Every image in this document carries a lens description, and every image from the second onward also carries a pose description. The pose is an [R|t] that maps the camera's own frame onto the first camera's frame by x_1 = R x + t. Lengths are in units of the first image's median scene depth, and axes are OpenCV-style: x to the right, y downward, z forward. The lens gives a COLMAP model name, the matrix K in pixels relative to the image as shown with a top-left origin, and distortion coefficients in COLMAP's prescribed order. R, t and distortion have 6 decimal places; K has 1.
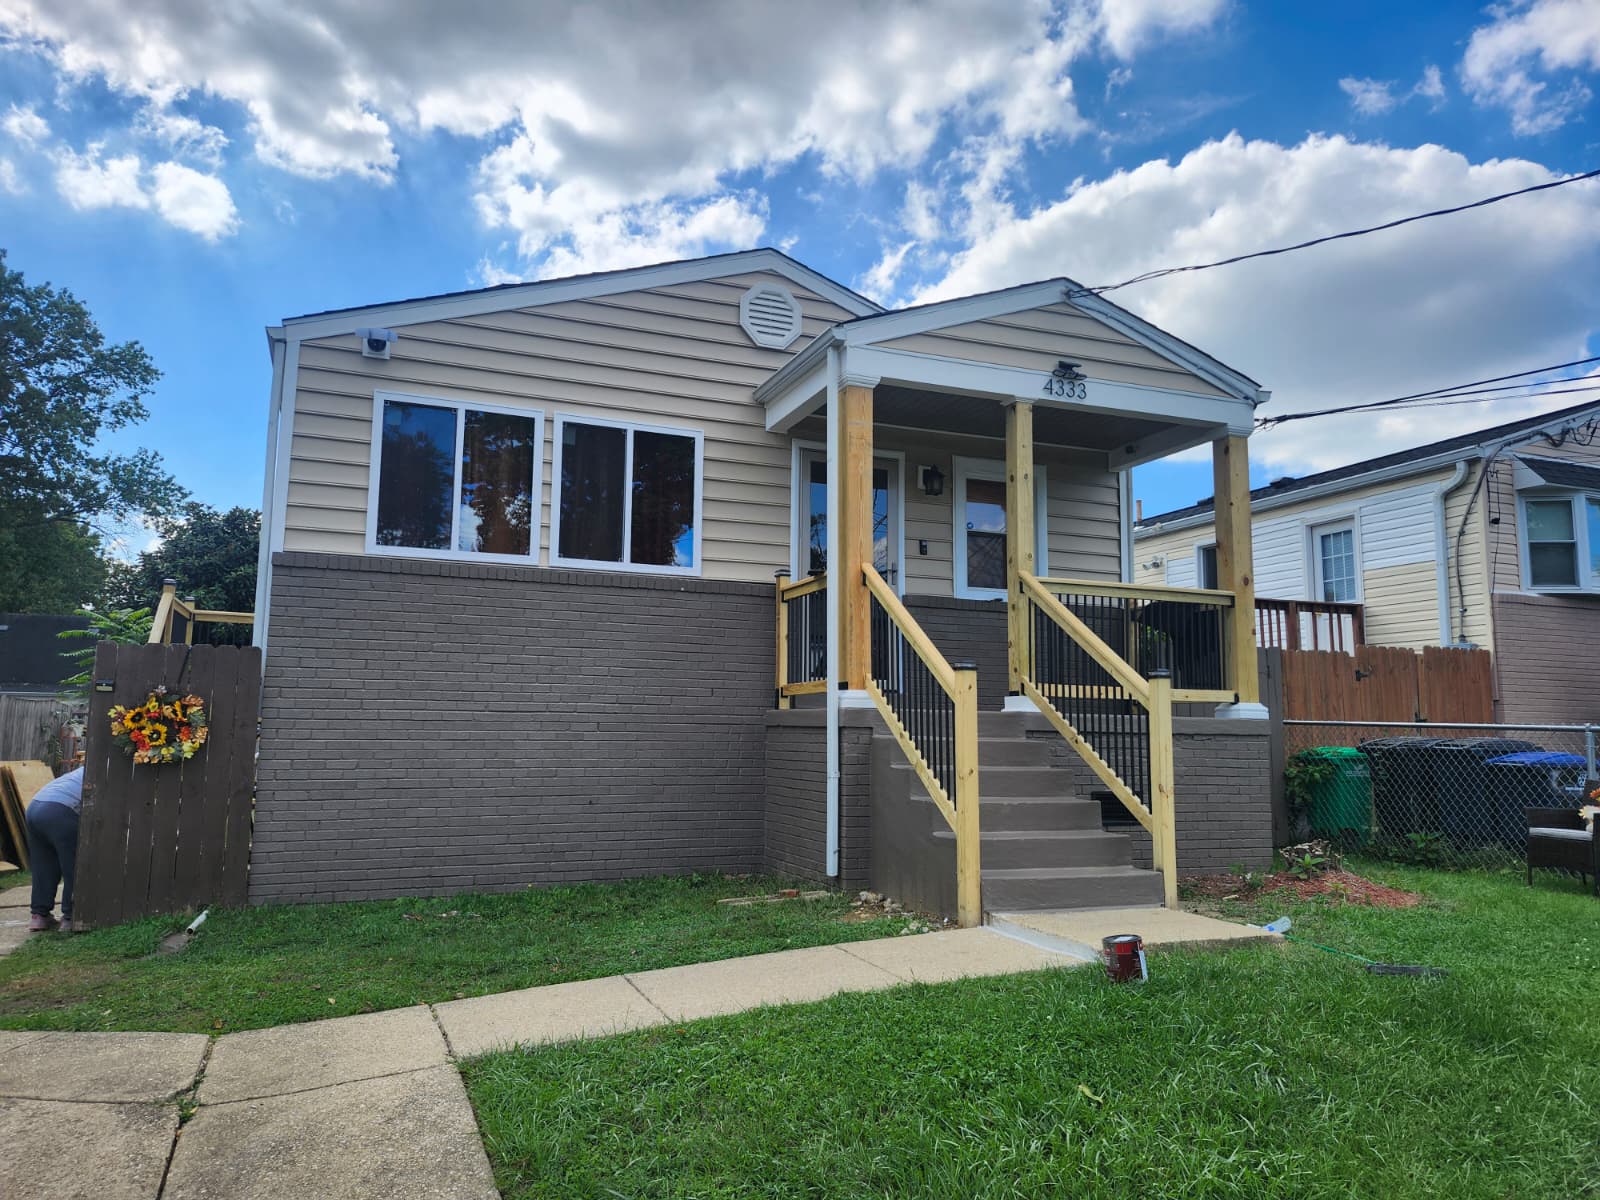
lens RADIAL K [[1130.9, 0, 786.5], [0, 1130.9, 610.6], [0, 0, 1]] dist [0.064644, -0.045303]
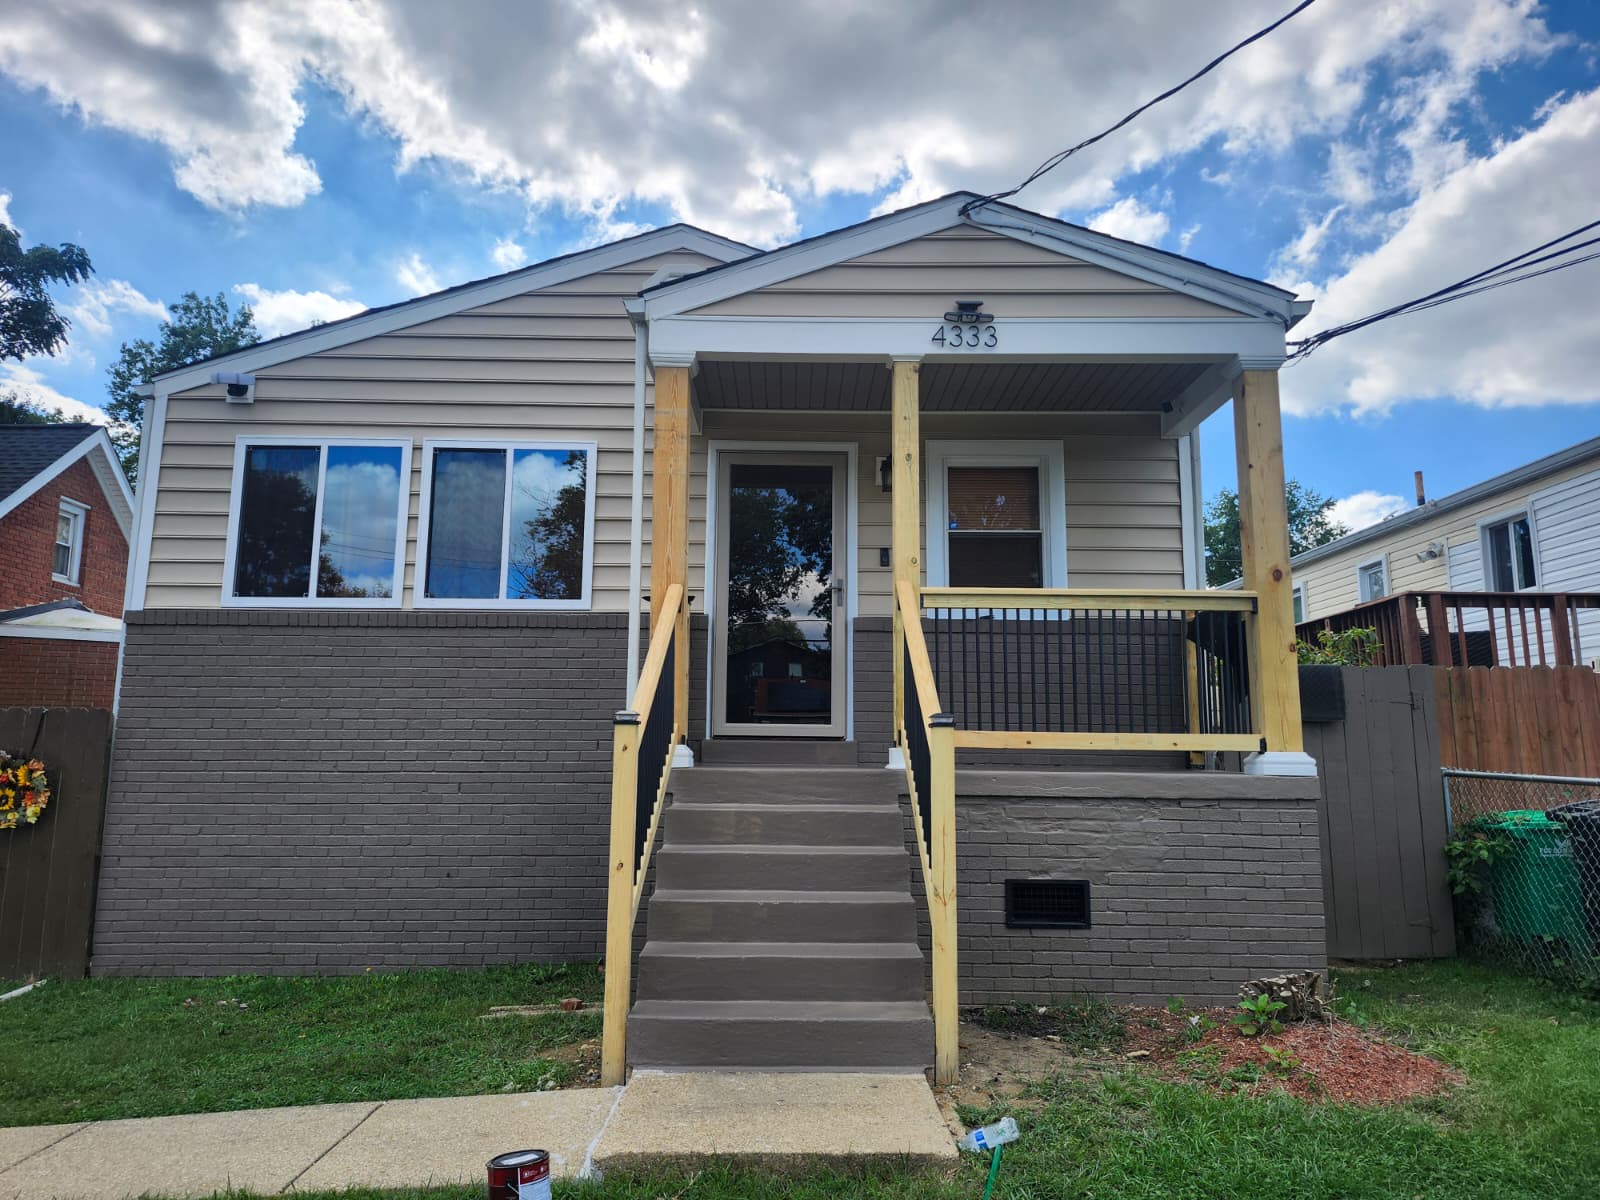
lens RADIAL K [[1130.9, 0, 795.7], [0, 1130.9, 590.3], [0, 0, 1]] dist [0.064644, -0.045303]
pose [[0.930358, -0.059566, -0.361782, 0.388398], [0.044858, 0.997795, -0.048927, 0.004598], [0.363898, 0.029291, 0.930978, 0.253260]]
